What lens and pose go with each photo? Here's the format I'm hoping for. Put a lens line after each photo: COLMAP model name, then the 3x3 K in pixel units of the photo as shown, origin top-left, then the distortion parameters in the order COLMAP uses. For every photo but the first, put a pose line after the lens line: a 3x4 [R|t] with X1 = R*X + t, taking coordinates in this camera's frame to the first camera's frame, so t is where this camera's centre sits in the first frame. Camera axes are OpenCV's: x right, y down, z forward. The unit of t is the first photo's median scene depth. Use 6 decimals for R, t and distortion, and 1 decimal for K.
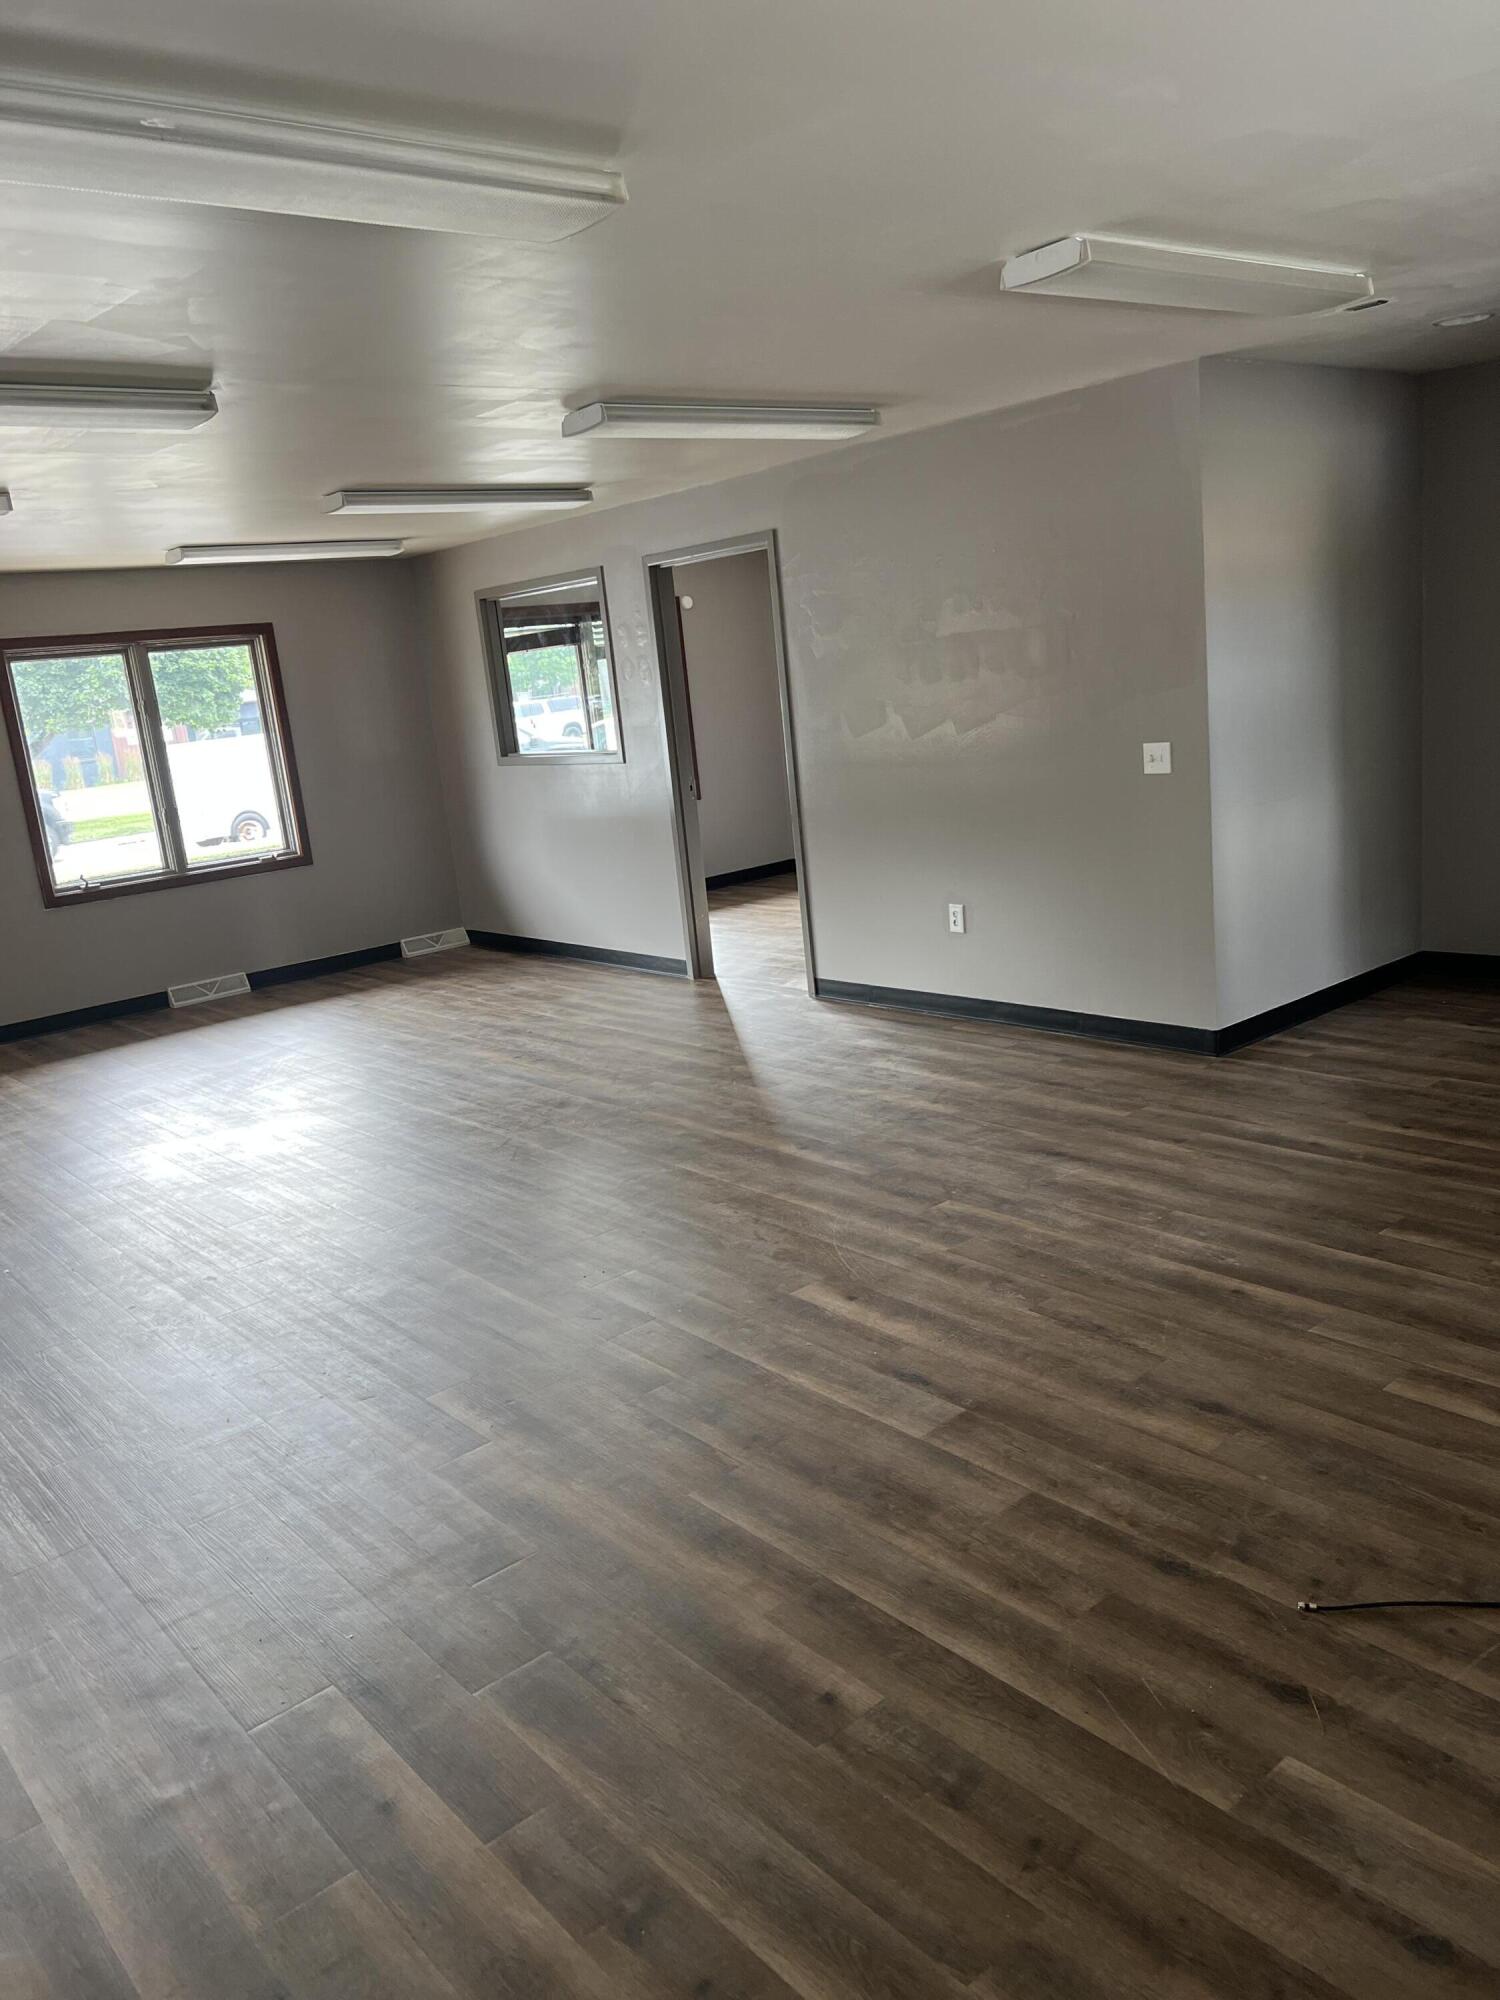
lens RADIAL K [[1498.9, 0, 739.9], [0, 1498.9, 1006.6], [0, 0, 1]] dist [0.160538, -0.452357]
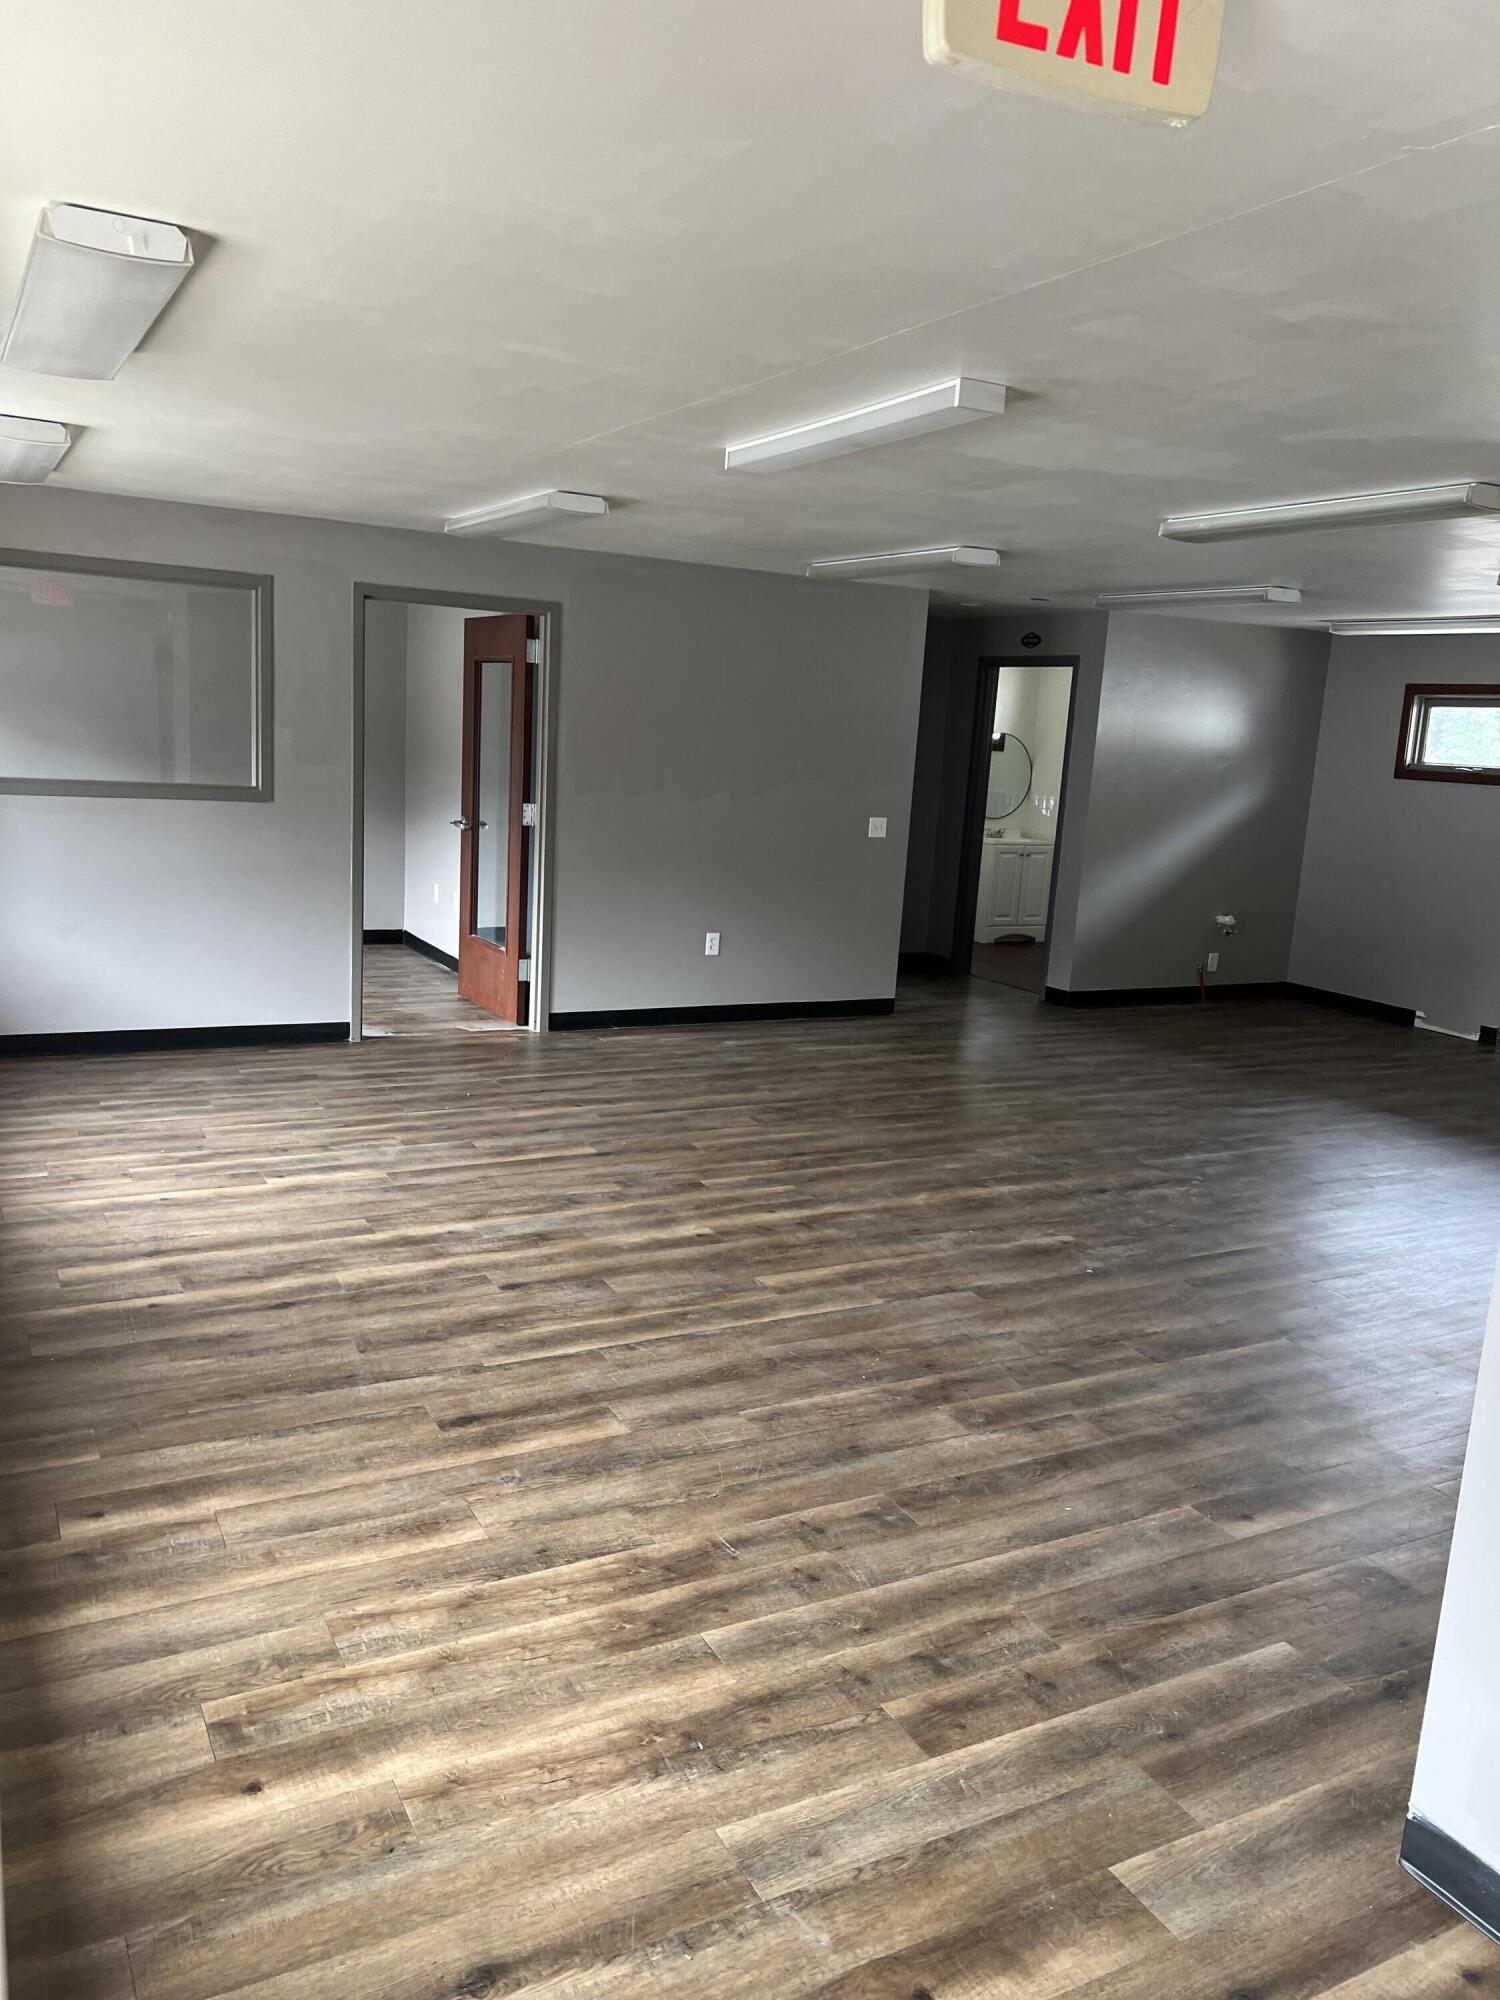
lens RADIAL K [[1498.9, 0, 739.9], [0, 1498.9, 1006.6], [0, 0, 1]] dist [0.160538, -0.452357]
pose [[0.192423, -0.069448, 0.978852, -1.630721], [0.141080, 0.989088, 0.042440, -0.084377], [-0.971118, 0.129930, 0.200121, 1.079314]]
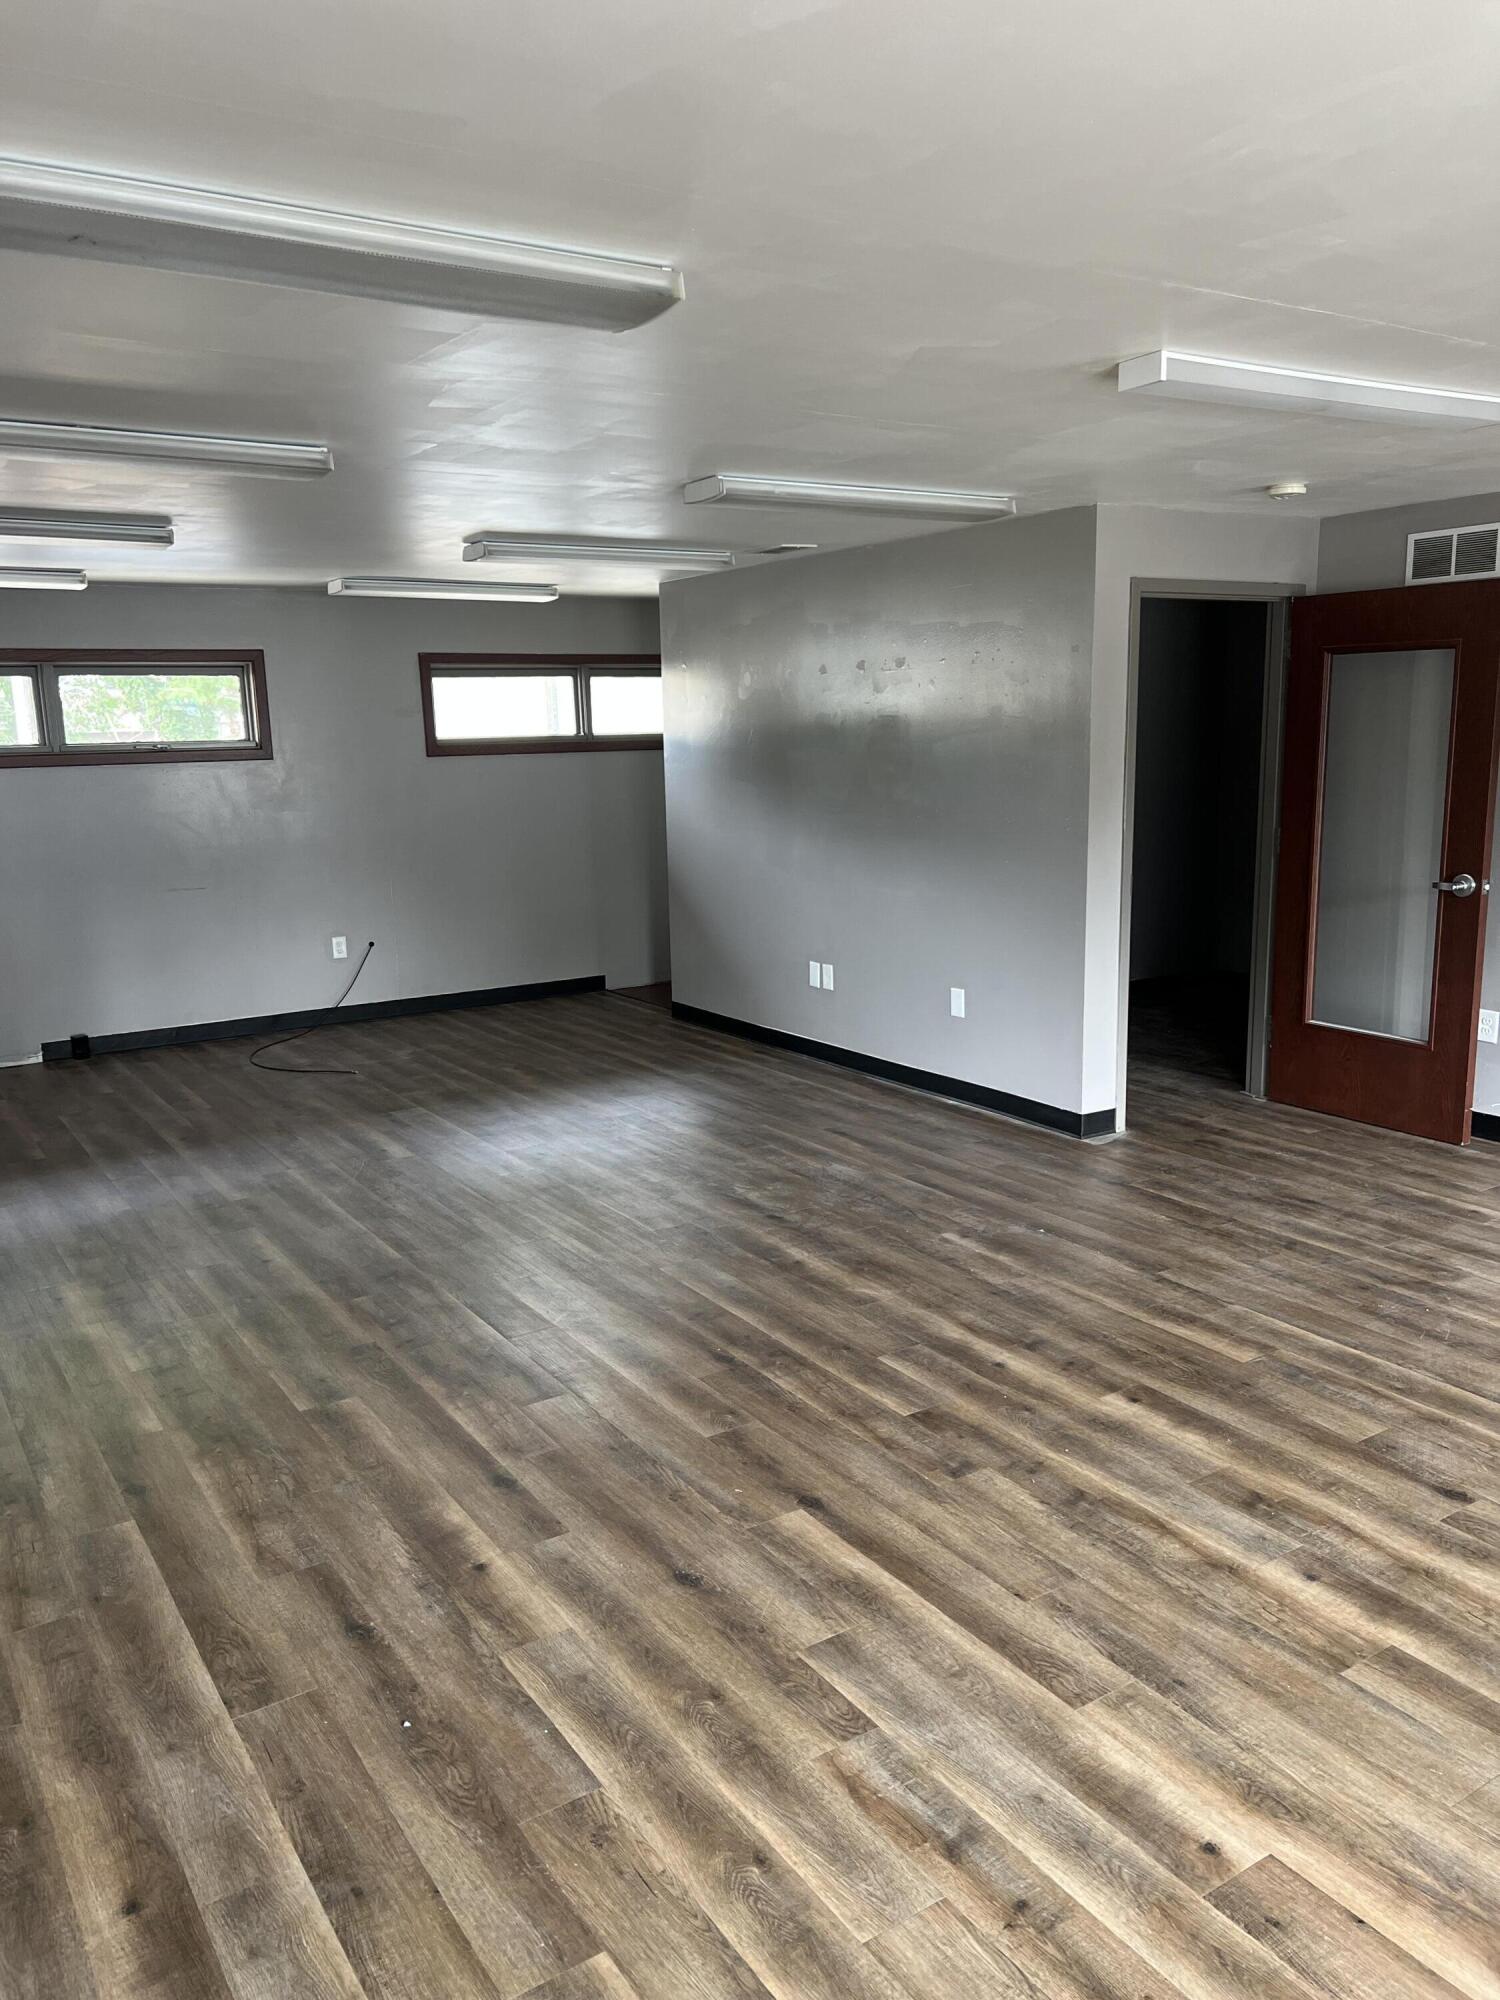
lens RADIAL K [[1502.3, 0, 750.0], [0, 1502.3, 1000.0], [0, 0, 1]] dist [0.036923, -0.048696]
pose [[-0.984991, 0.102805, 0.138653, -0.476192], [0.149164, 0.911180, 0.384058, -0.440310], [-0.086855, 0.398976, -0.912839, 2.065411]]
